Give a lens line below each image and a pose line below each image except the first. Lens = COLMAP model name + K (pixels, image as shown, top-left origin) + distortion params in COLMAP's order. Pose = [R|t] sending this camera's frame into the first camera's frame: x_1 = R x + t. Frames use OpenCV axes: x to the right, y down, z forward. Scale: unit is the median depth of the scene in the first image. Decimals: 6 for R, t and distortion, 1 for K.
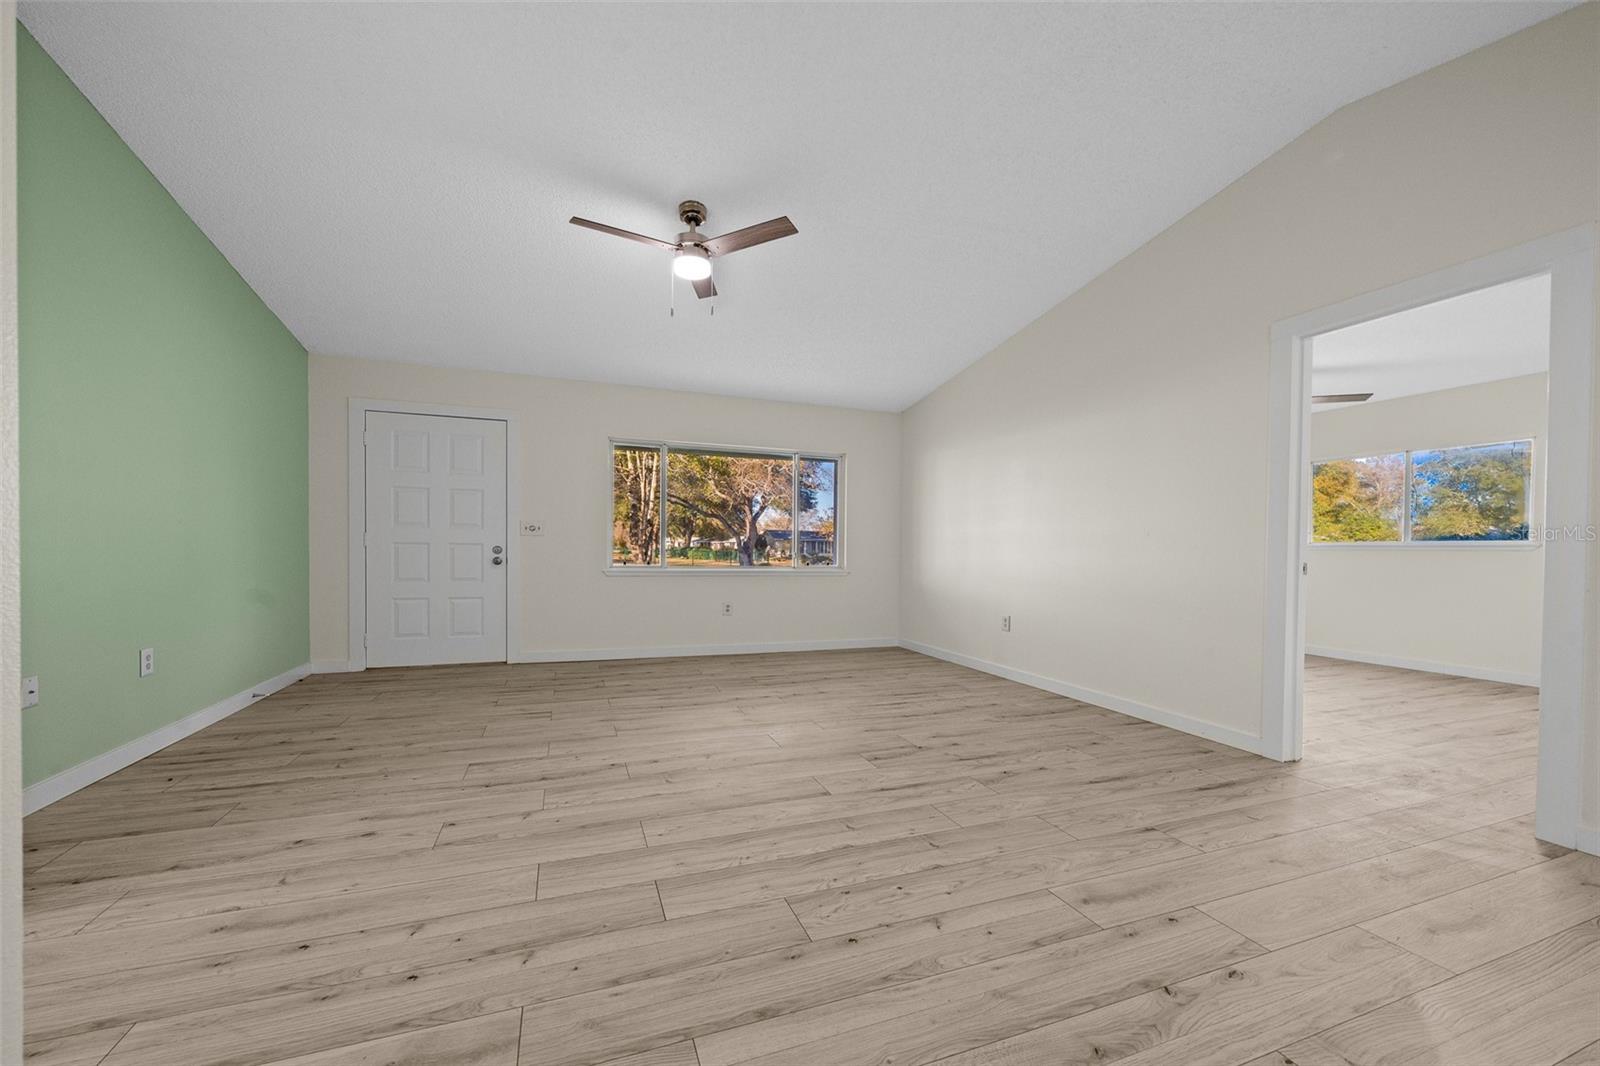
lens RADIAL K [[519.3, 0, 719.4], [0, 519.3, 556.1], [0, 0, 1]] dist [-0.002940, -0.000084]
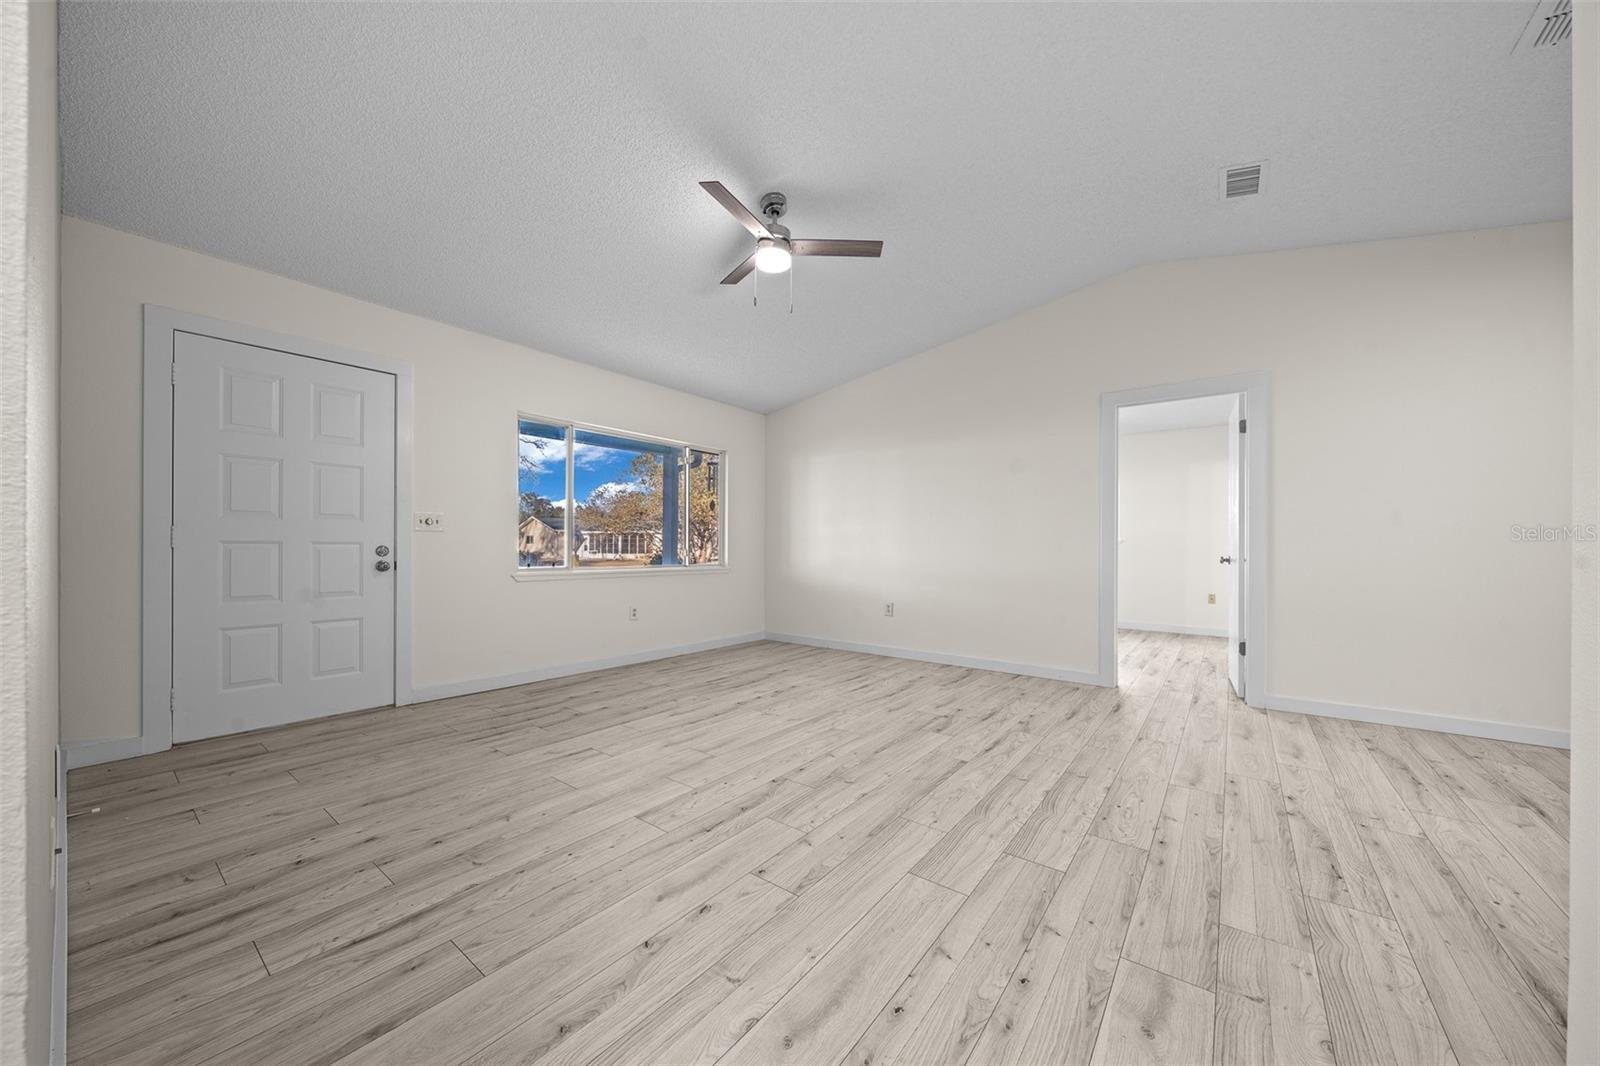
lens RADIAL K [[579.4, 0, 677.5], [0, 579.4, 546.6], [0, 0, 1]] dist [-0.003474, -0.000387]
pose [[0.868482, -0.006718, 0.495675, -0.861290], [0.011061, 0.999922, -0.005828, -0.016071], [-0.495597, 0.010545, 0.868488, 0.173776]]
